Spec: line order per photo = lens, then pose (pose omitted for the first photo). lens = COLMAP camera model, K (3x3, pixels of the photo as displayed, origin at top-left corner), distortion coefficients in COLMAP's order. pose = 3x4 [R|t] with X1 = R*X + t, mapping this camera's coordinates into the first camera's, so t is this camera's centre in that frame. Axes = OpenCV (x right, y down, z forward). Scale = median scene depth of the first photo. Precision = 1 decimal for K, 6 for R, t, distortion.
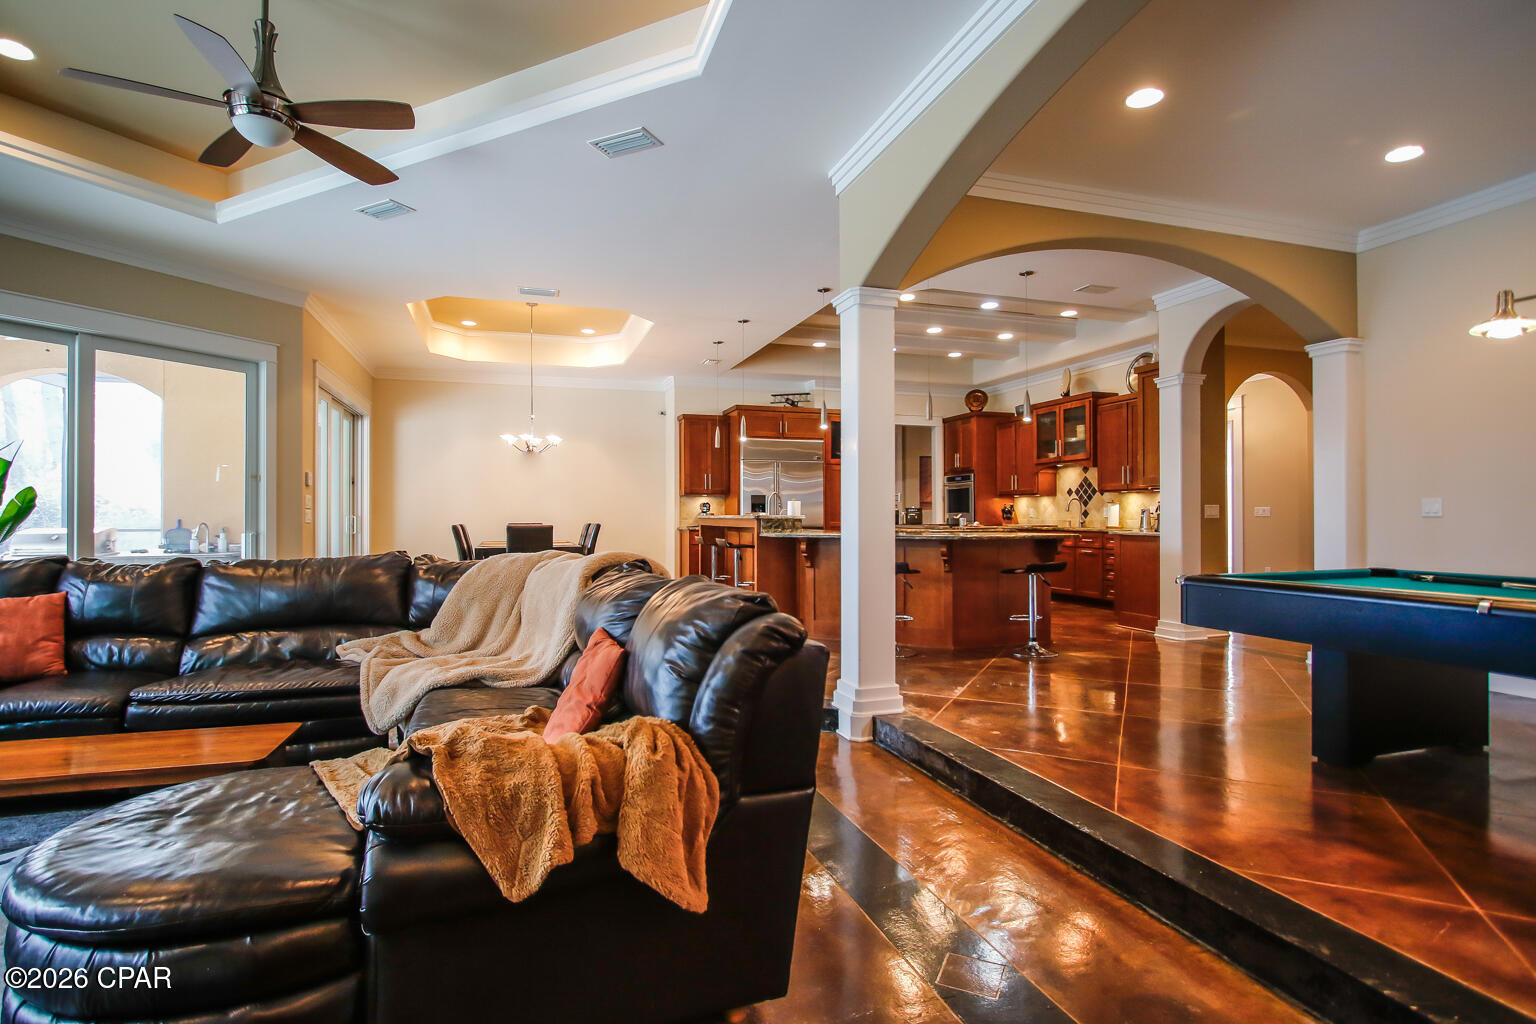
lens RADIAL K [[761.9, 0, 753.7], [0, 761.9, 516.9], [0, 0, 1]] dist [-0.004741, -0.000229]
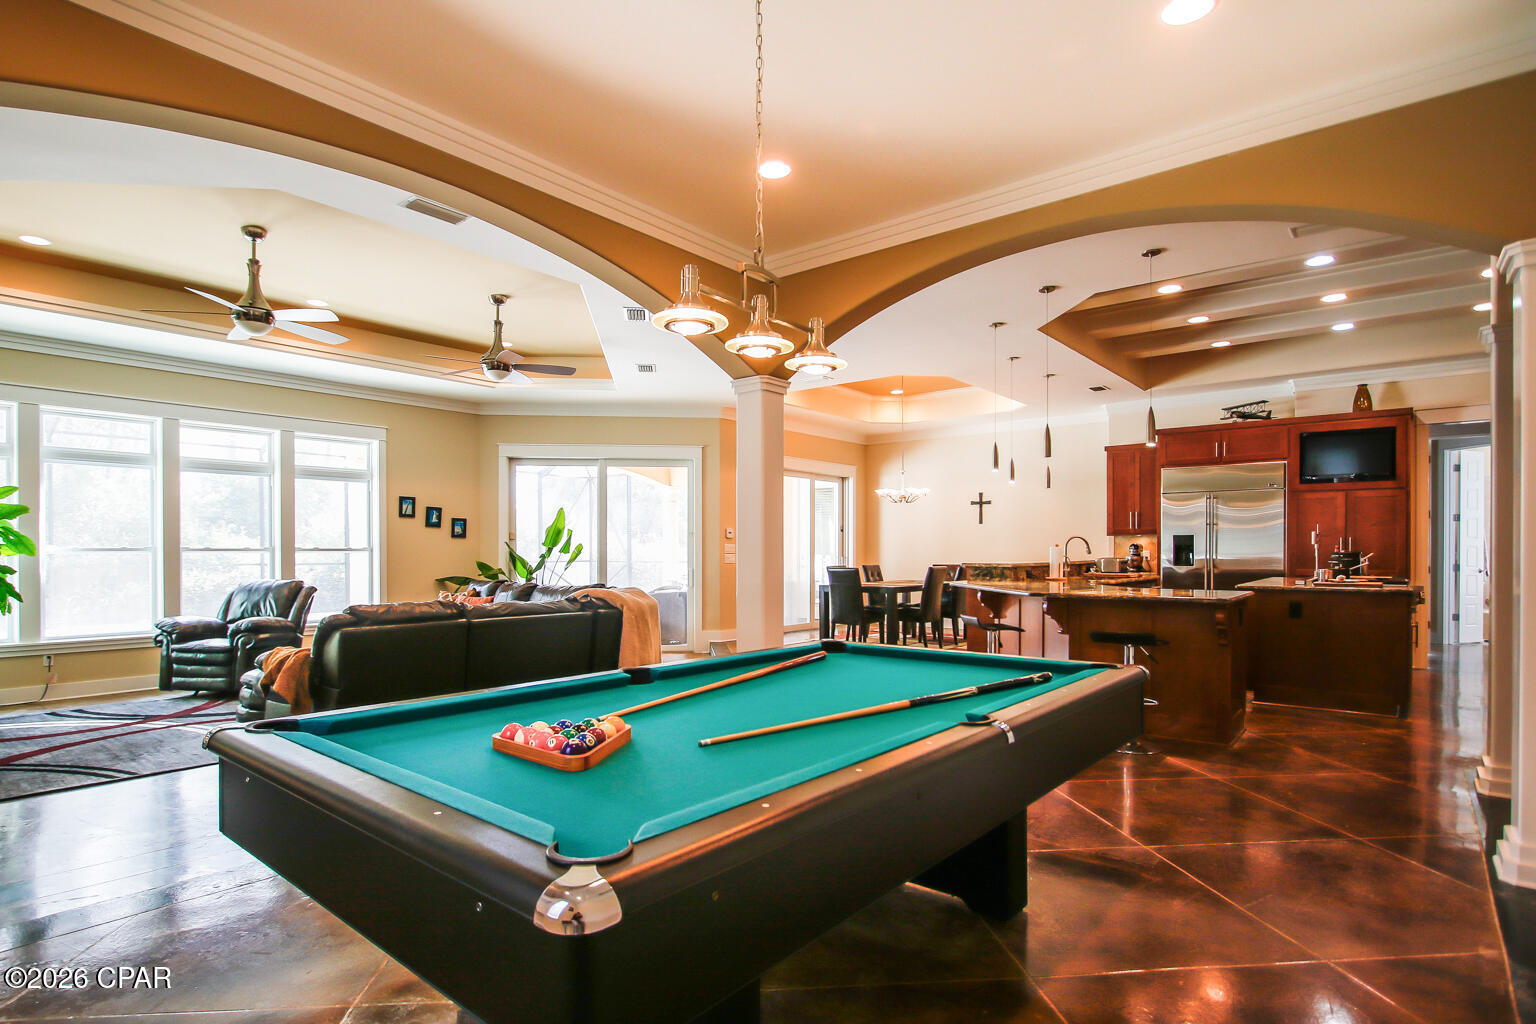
lens RADIAL K [[803.4, 0, 744.2], [0, 803.4, 553.2], [0, 0, 1]] dist [-0.011375, -0.000161]
pose [[0.530898, 0.006285, -0.847412, 0.522558], [-0.001382, 0.999978, 0.006551, -0.014633], [0.847435, -0.002307, 0.530895, 0.141571]]
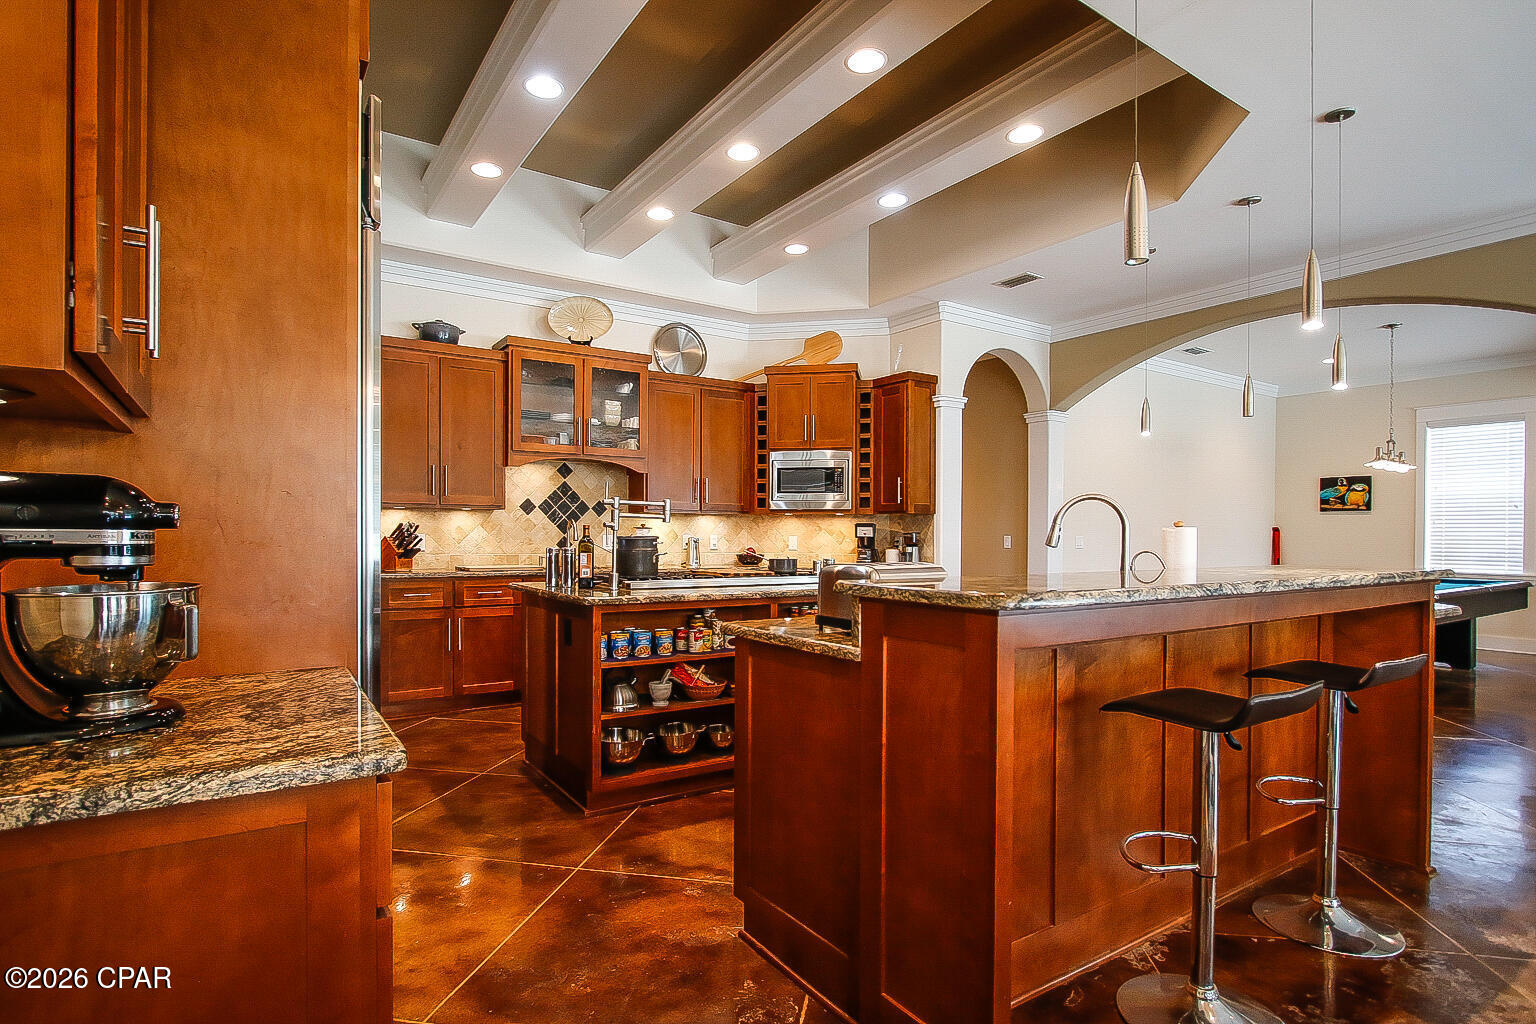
lens RADIAL K [[780.9, 0, 767.3], [0, 780.9, 534.2], [0, 0, 1]] dist [-0.011933, 0.000875]
pose [[-0.282691, -0.002302, 0.959208, -0.206920], [-0.002684, 0.999995, 0.001609, -0.013643], [-0.959207, -0.002120, -0.282696, 1.025629]]
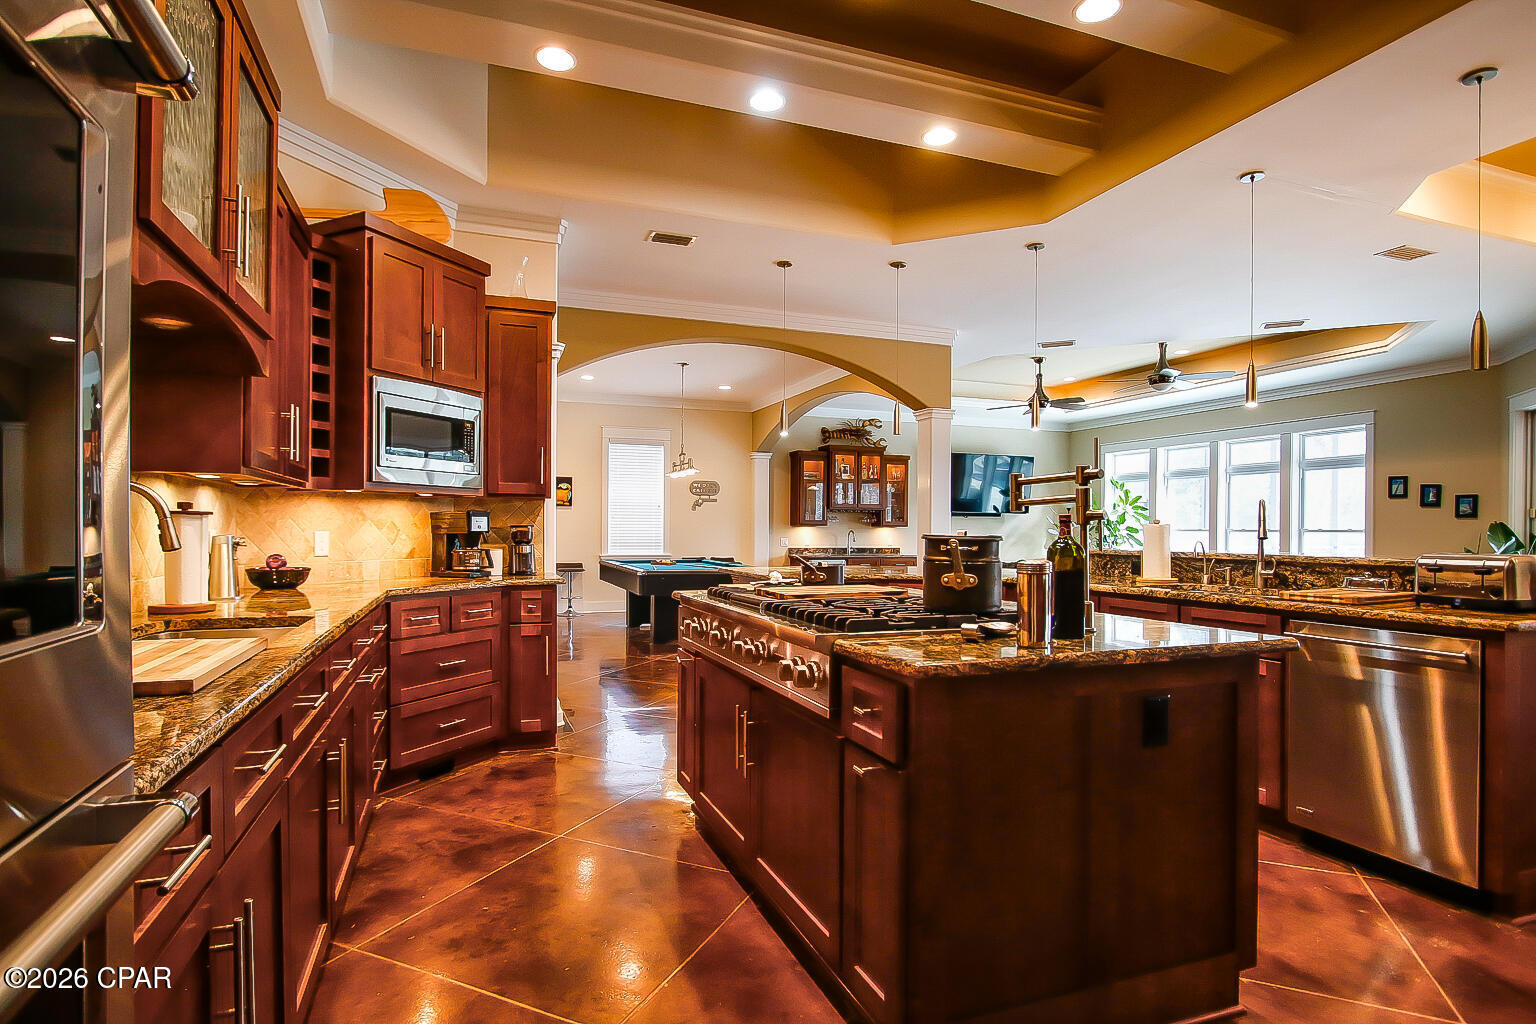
lens RADIAL K [[779.1, 0, 744.0], [0, 779.1, 525.4], [0, 0, 1]] dist [-0.005600, -0.000220]
pose [[-0.999335, -0.004442, -0.036191, 0.274949], [-0.004362, 0.999988, -0.002275, -0.013701], [0.036200, -0.002115, -0.999342, 1.197188]]
